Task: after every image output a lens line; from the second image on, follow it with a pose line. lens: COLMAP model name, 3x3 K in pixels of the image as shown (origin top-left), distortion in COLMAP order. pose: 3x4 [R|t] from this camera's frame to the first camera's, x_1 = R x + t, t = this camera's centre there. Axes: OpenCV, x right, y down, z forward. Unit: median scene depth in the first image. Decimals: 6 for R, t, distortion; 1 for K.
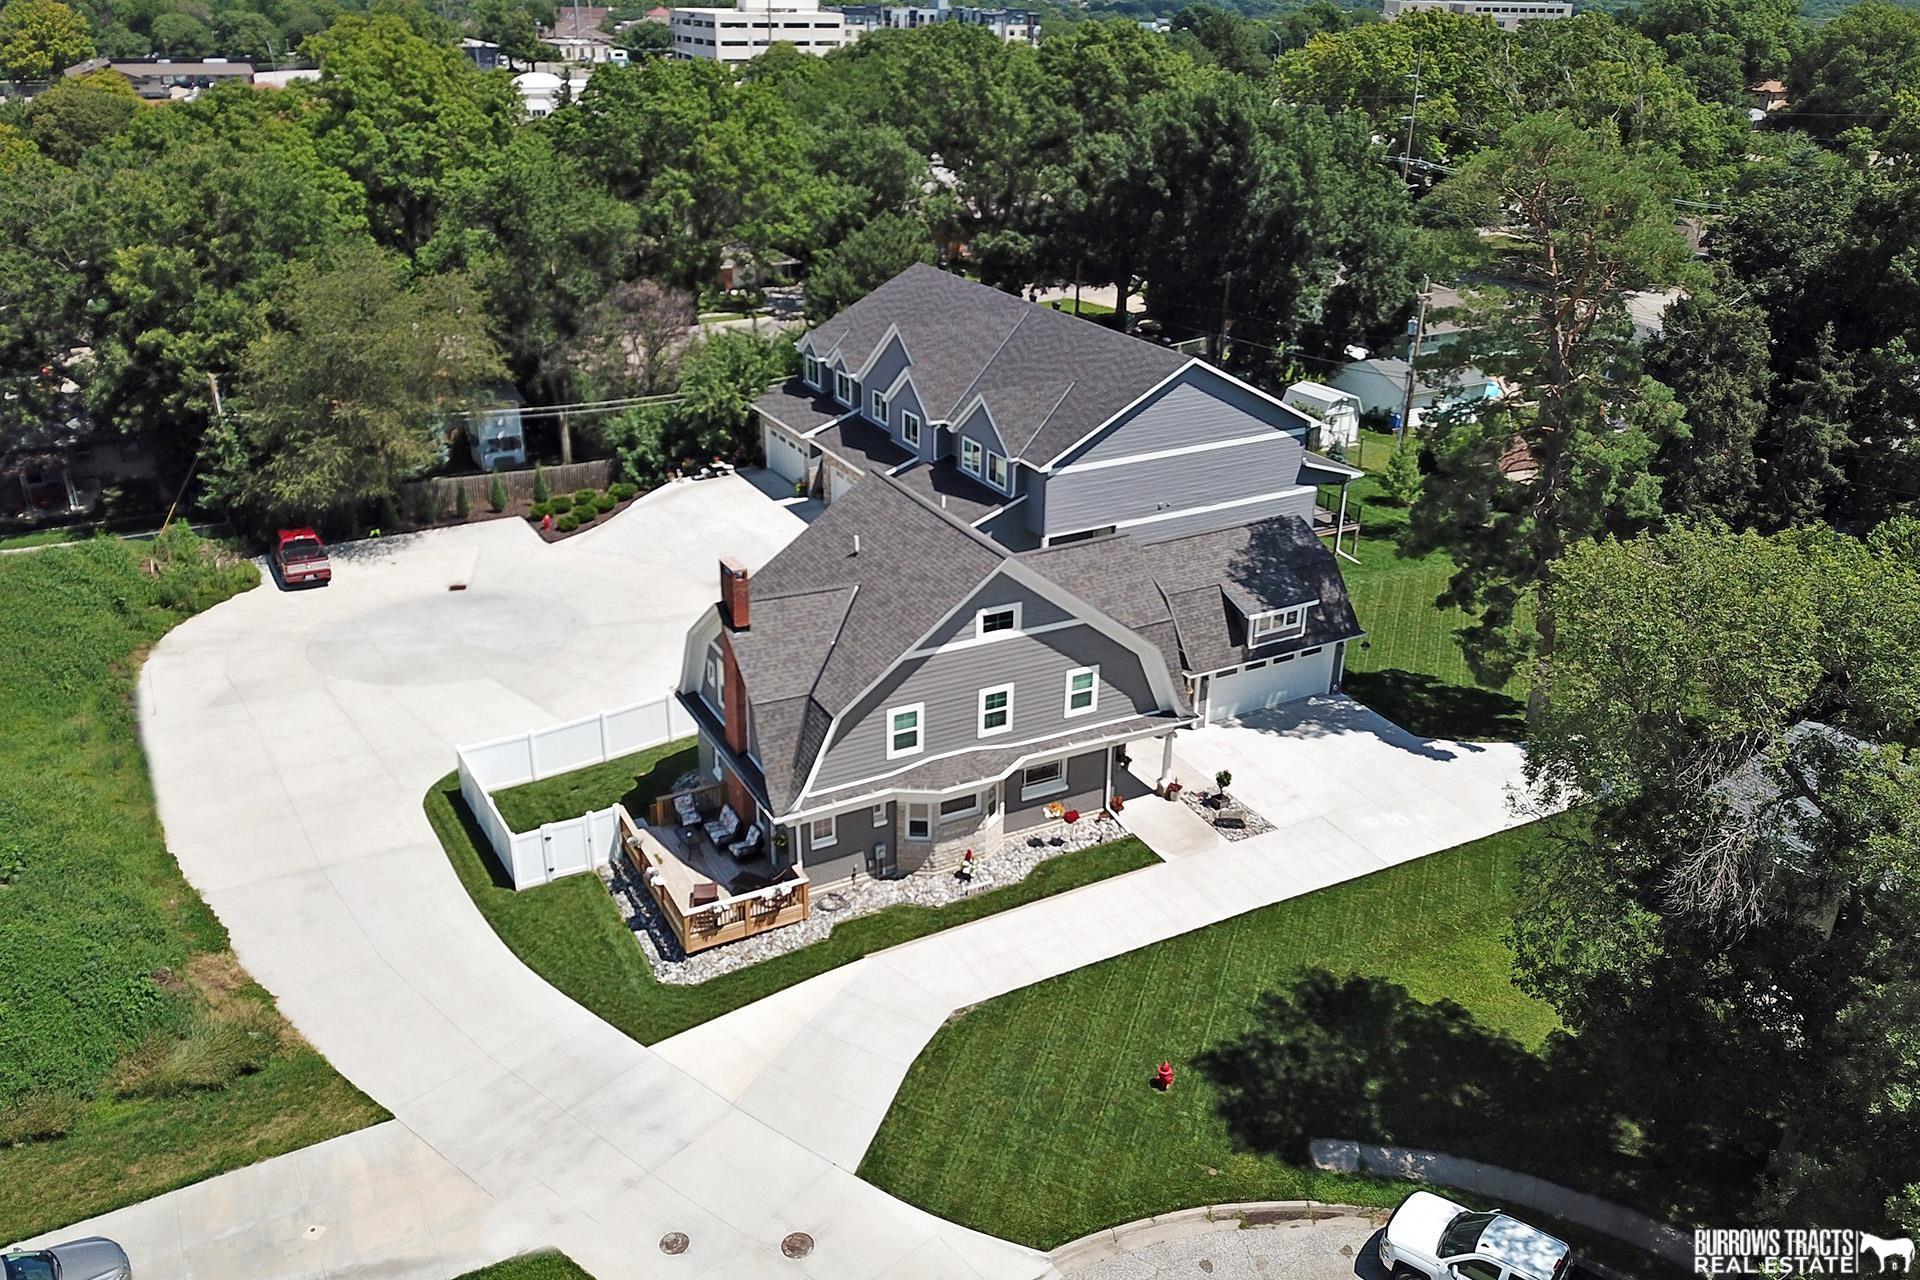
lens RADIAL K [[1414.5, 0, 960.0], [0, 1414.5, 640.0], [0, 0, 1]] dist [0.105439, -0.181372]
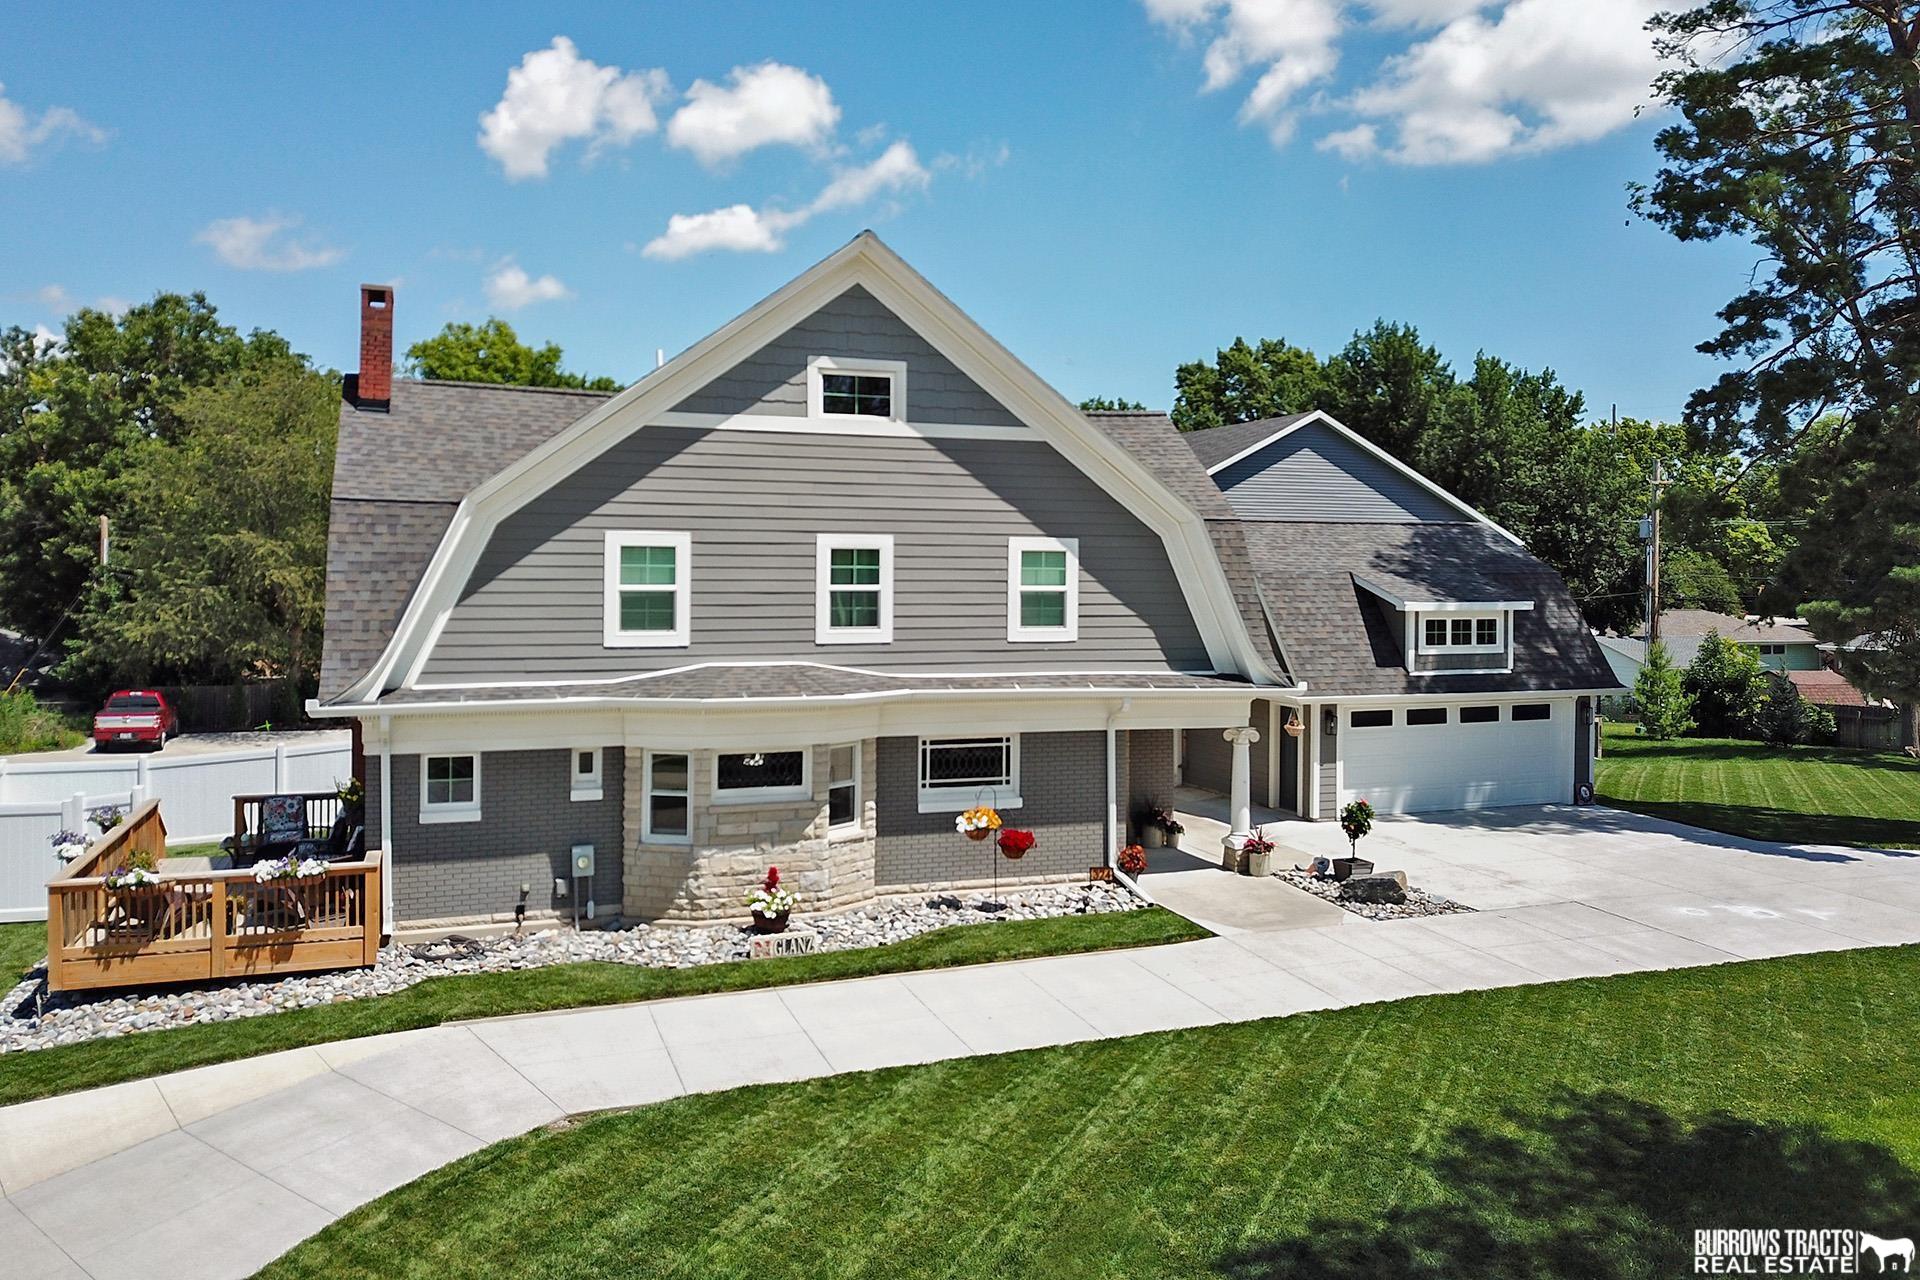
lens RADIAL K [[1392.7, 0, 960.0], [0, 1392.7, 640.0], [0, 0, 1]] dist [-0.000228, 0.006318]
pose [[0.988275, -0.004696, -0.152613, 0.135463], [-0.054710, 0.922266, -0.382665, 0.249491], [0.142547, 0.386527, 0.911195, 0.569775]]
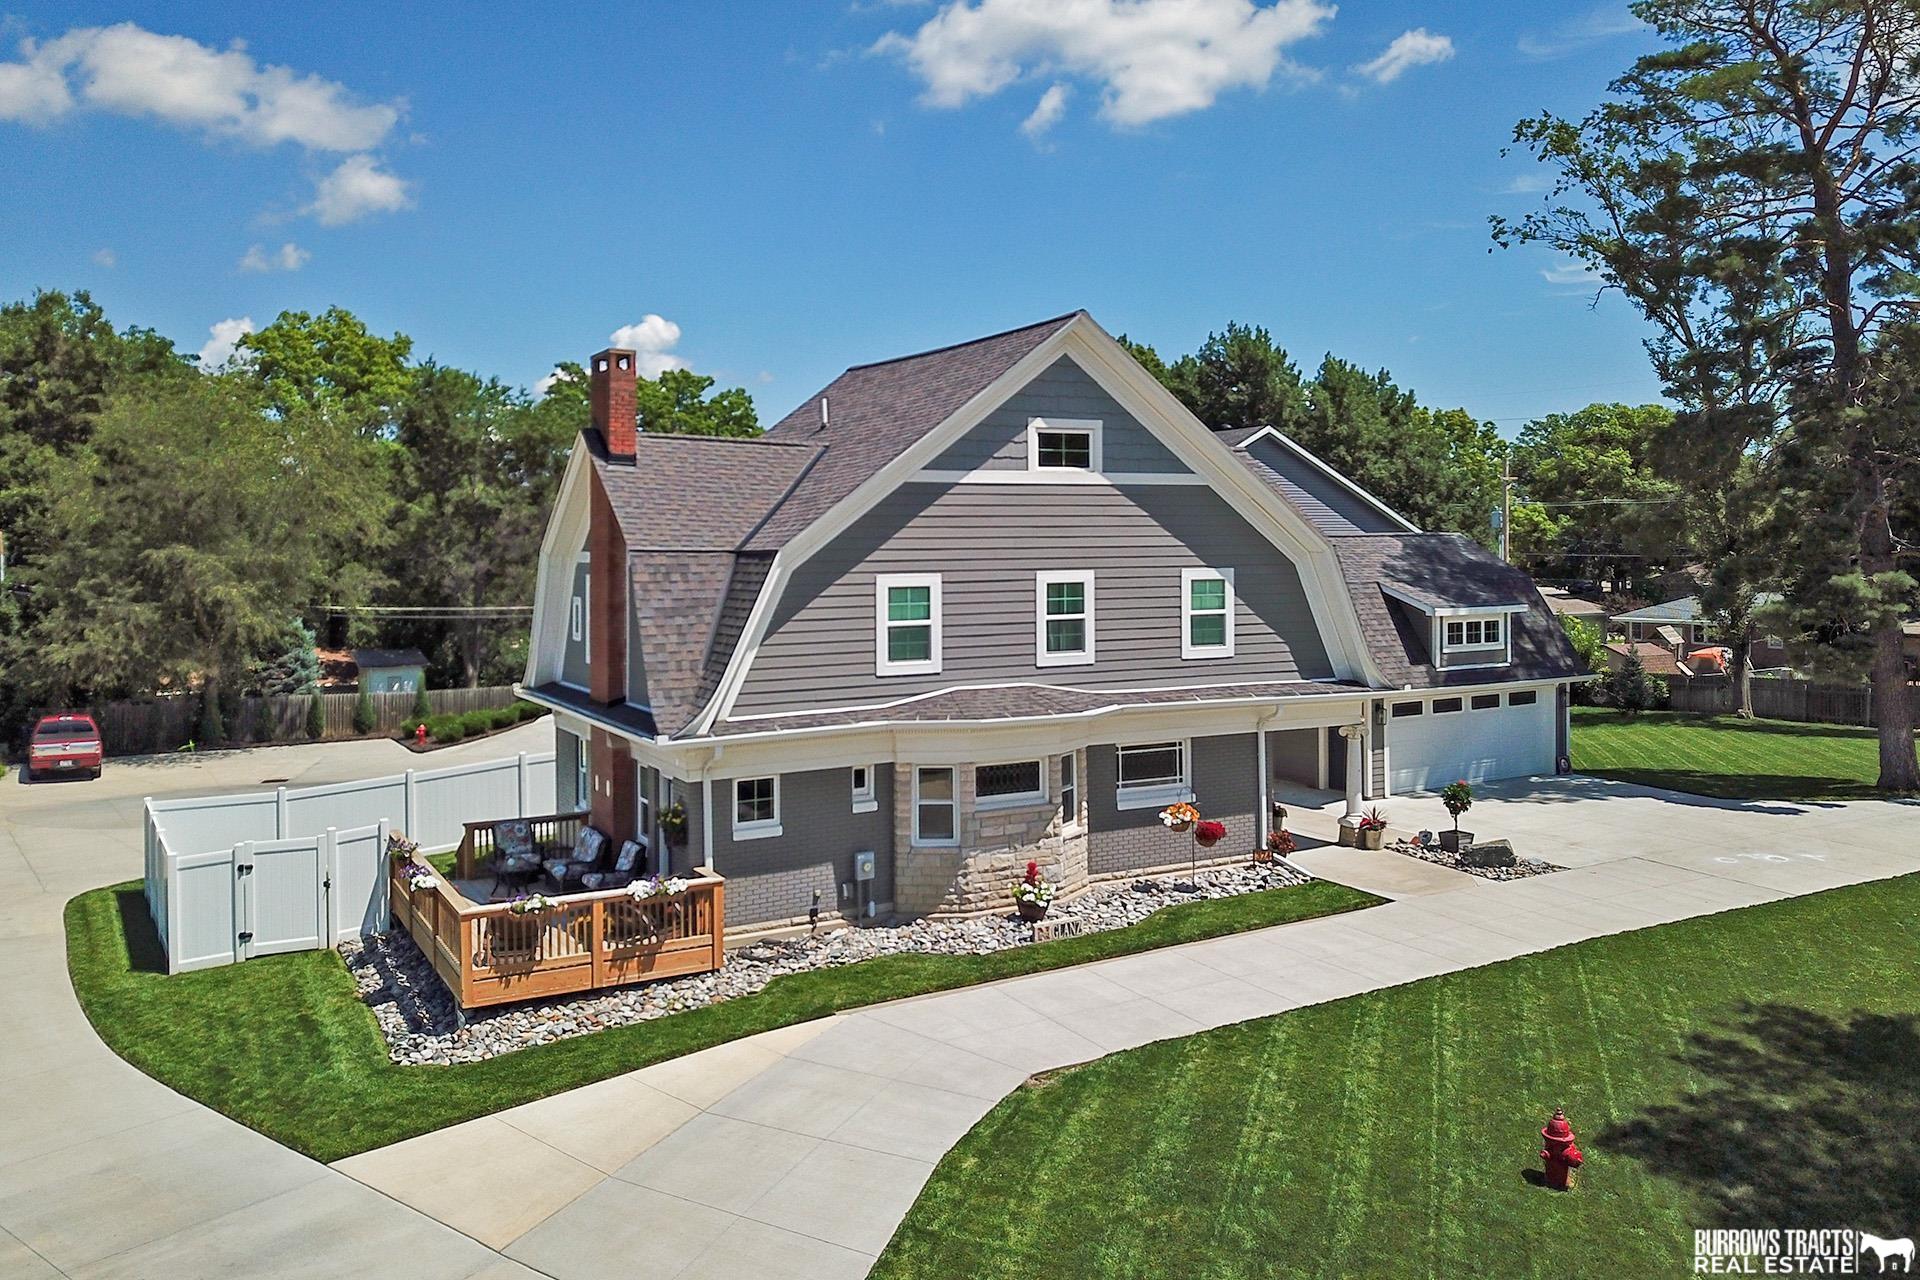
lens RADIAL K [[1421.7, 0, 948.6], [0, 1421.7, 615.5], [0, 0, 1]] dist [-0.001735, 0.030111]
pose [[0.999514, -0.028864, 0.011768, -0.028431], [0.031170, 0.922009, -0.385912, 0.267180], [0.000289, 0.386091, 0.922461, 0.472956]]
